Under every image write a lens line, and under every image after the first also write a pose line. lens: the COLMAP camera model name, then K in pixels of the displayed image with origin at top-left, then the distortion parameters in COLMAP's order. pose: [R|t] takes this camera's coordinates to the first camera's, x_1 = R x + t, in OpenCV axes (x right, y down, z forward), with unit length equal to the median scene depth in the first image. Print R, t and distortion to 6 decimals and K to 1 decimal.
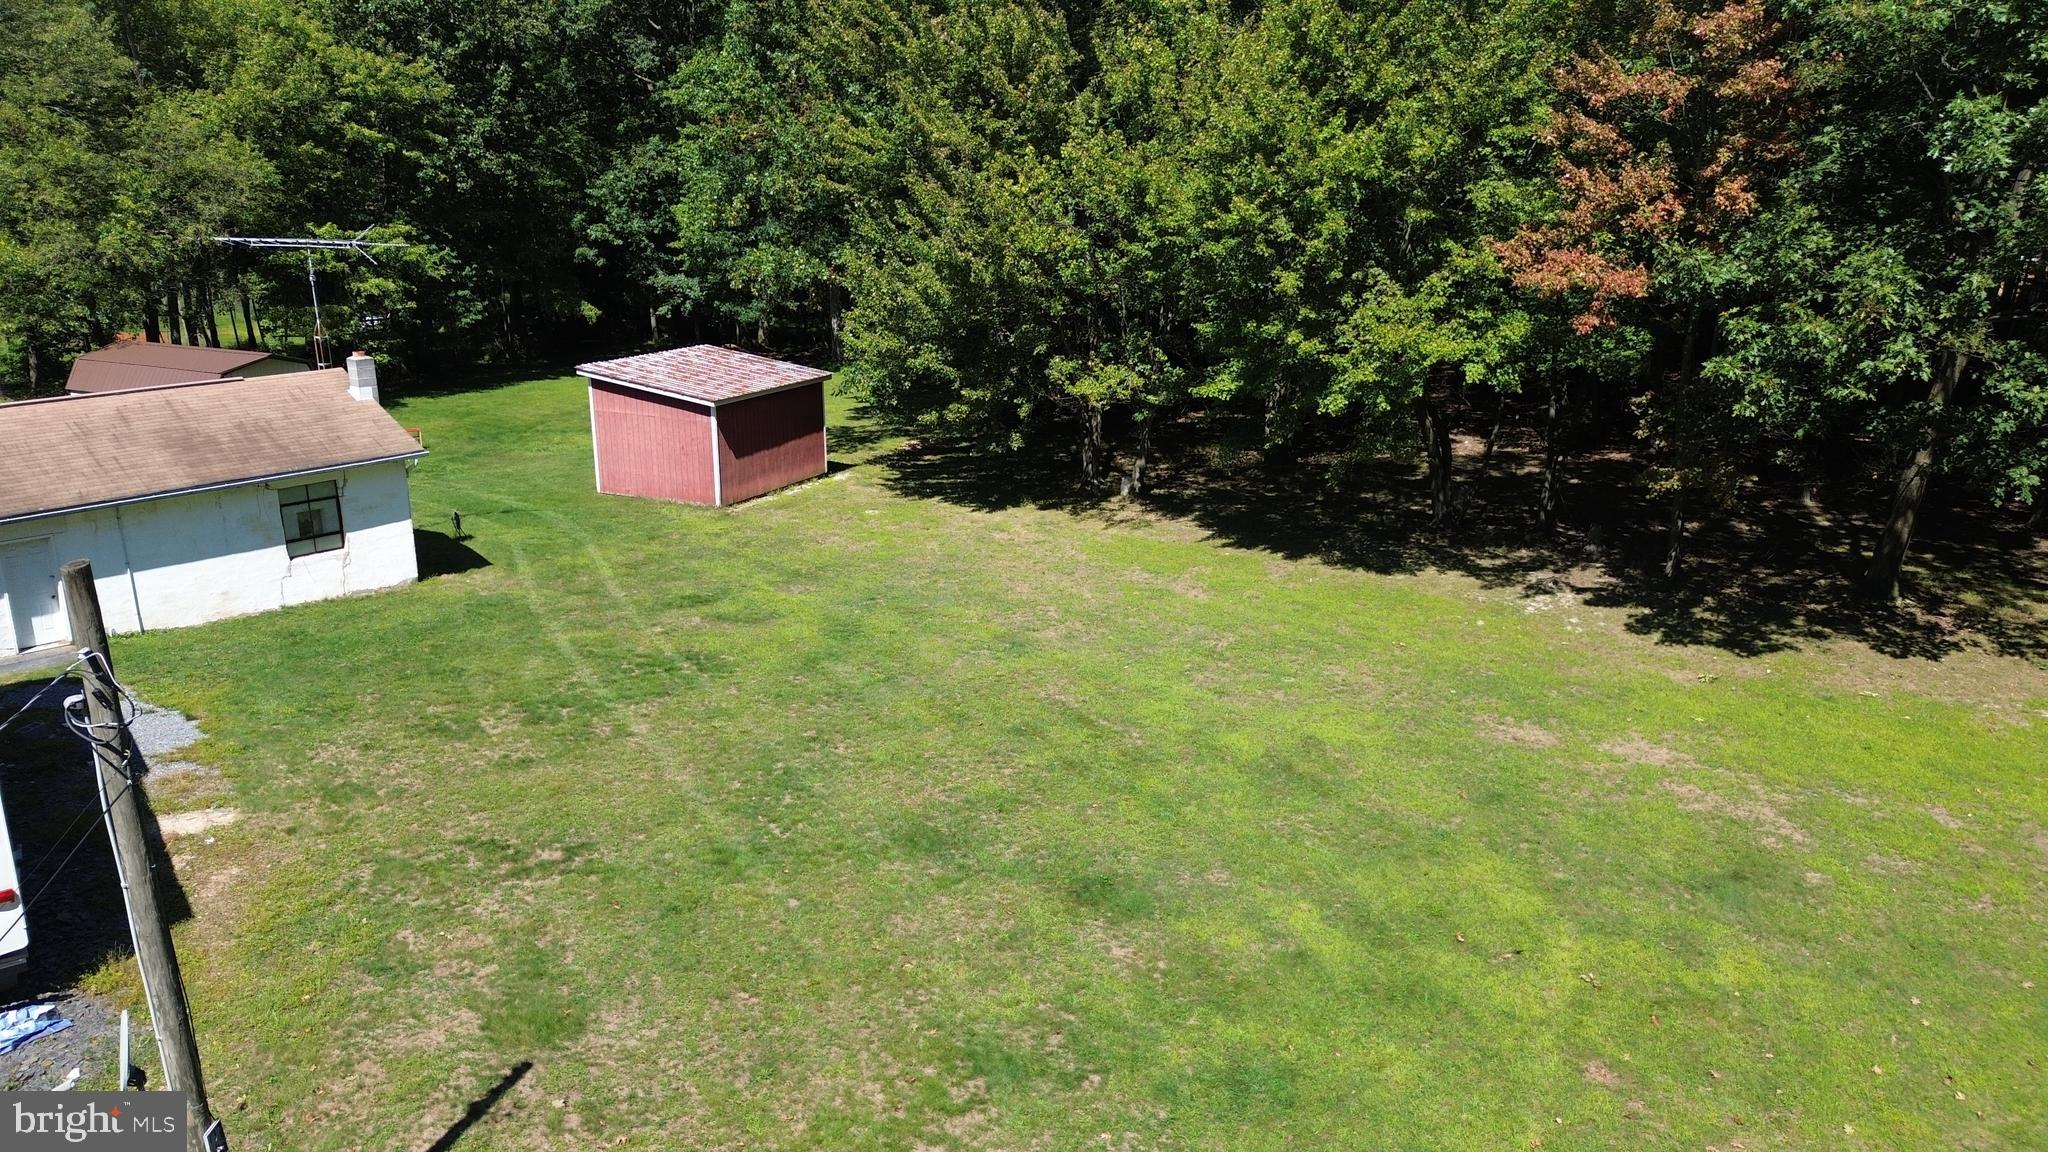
lens RADIAL K [[1451.3, 0, 1022.7], [0, 1451.3, 569.8], [0, 0, 1]] dist [0.066437, -0.064388]
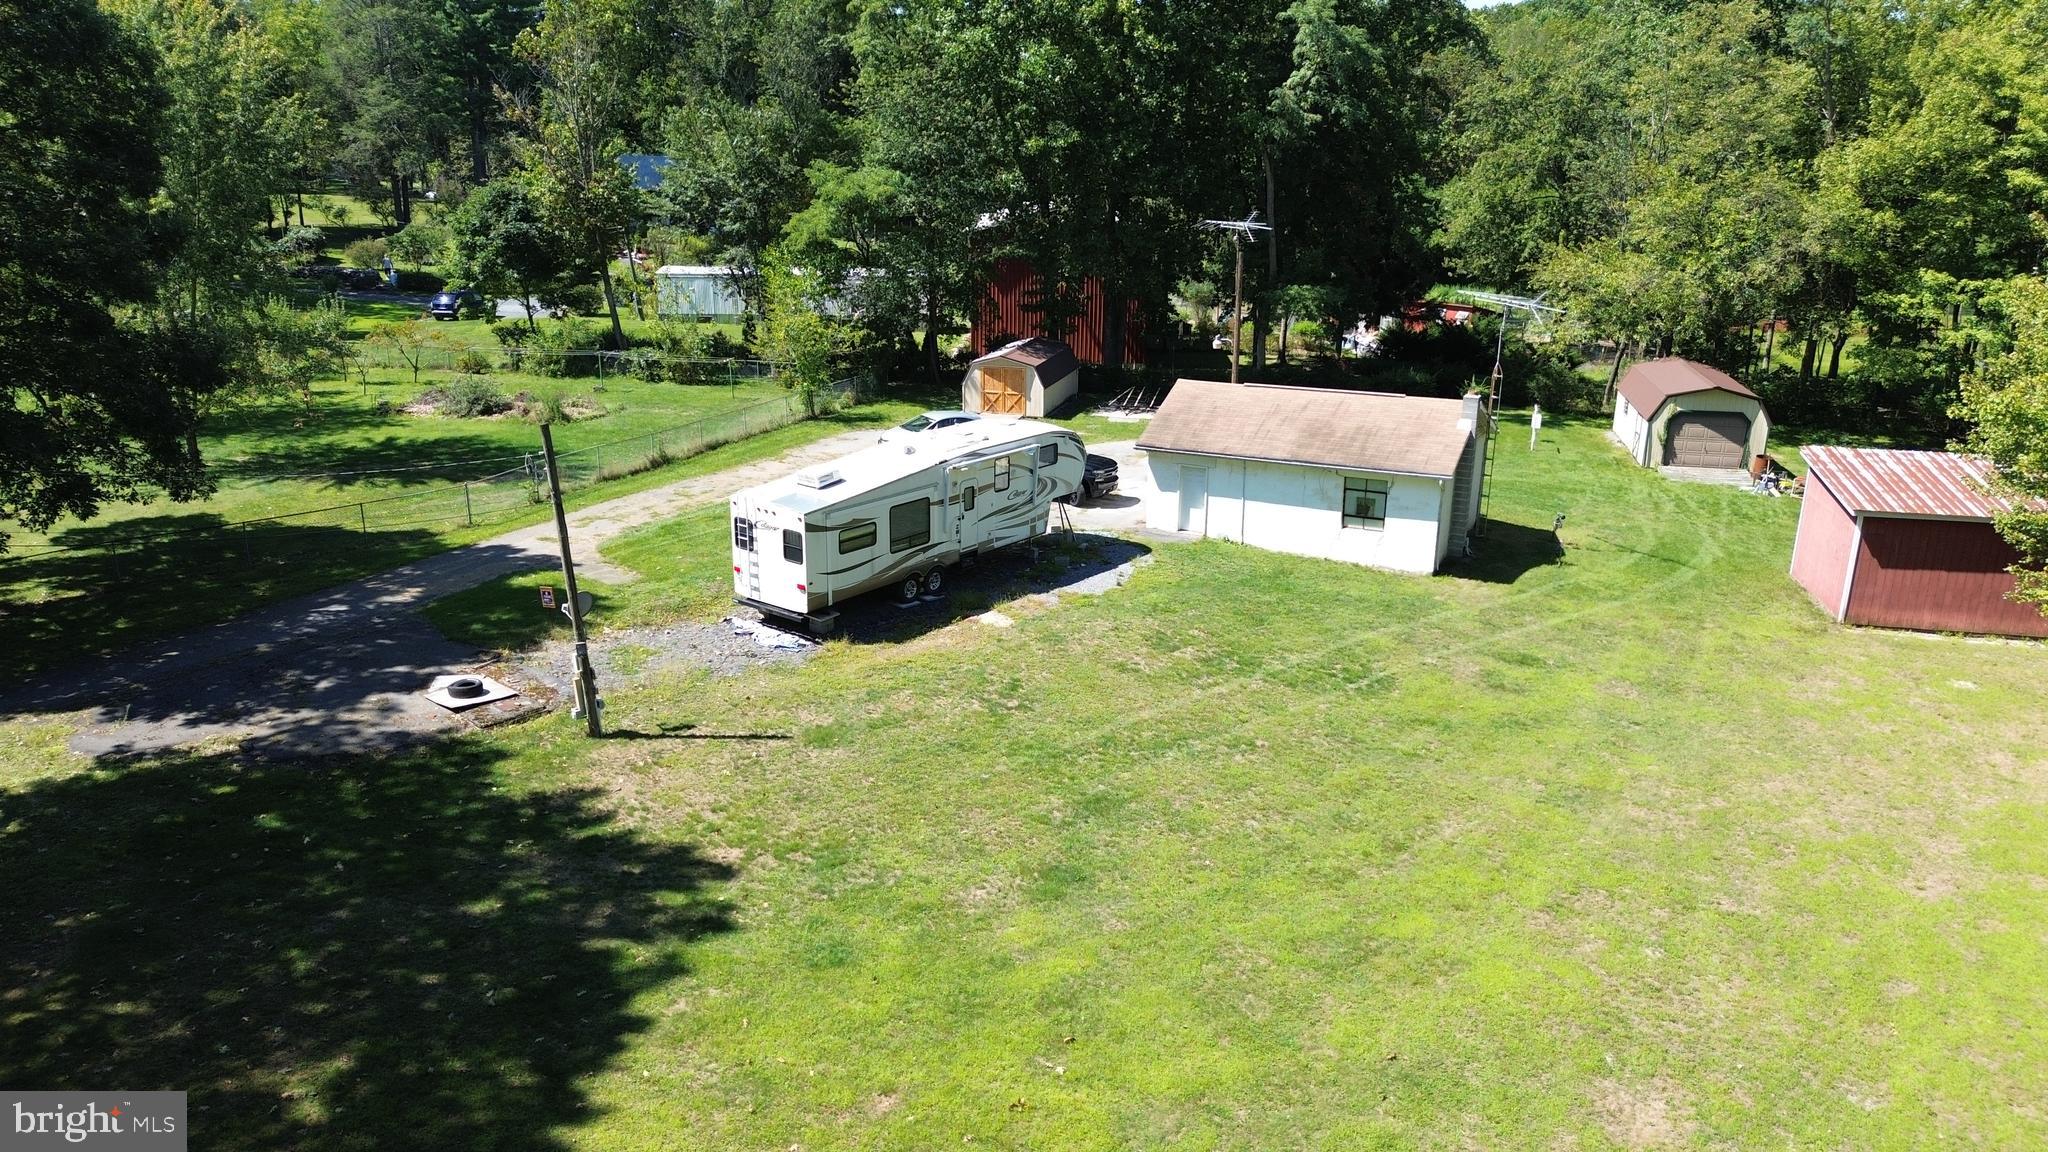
lens RADIAL K [[1451.3, 0, 1024.8], [0, 1451.3, 586.4], [0, 0, 1]] dist [0.066437, -0.064388]
pose [[0.229179, 0.292334, -0.928449, 0.685624], [-0.268833, 0.935746, 0.228272, -0.179437], [0.935525, 0.197282, 0.293042, 0.320058]]
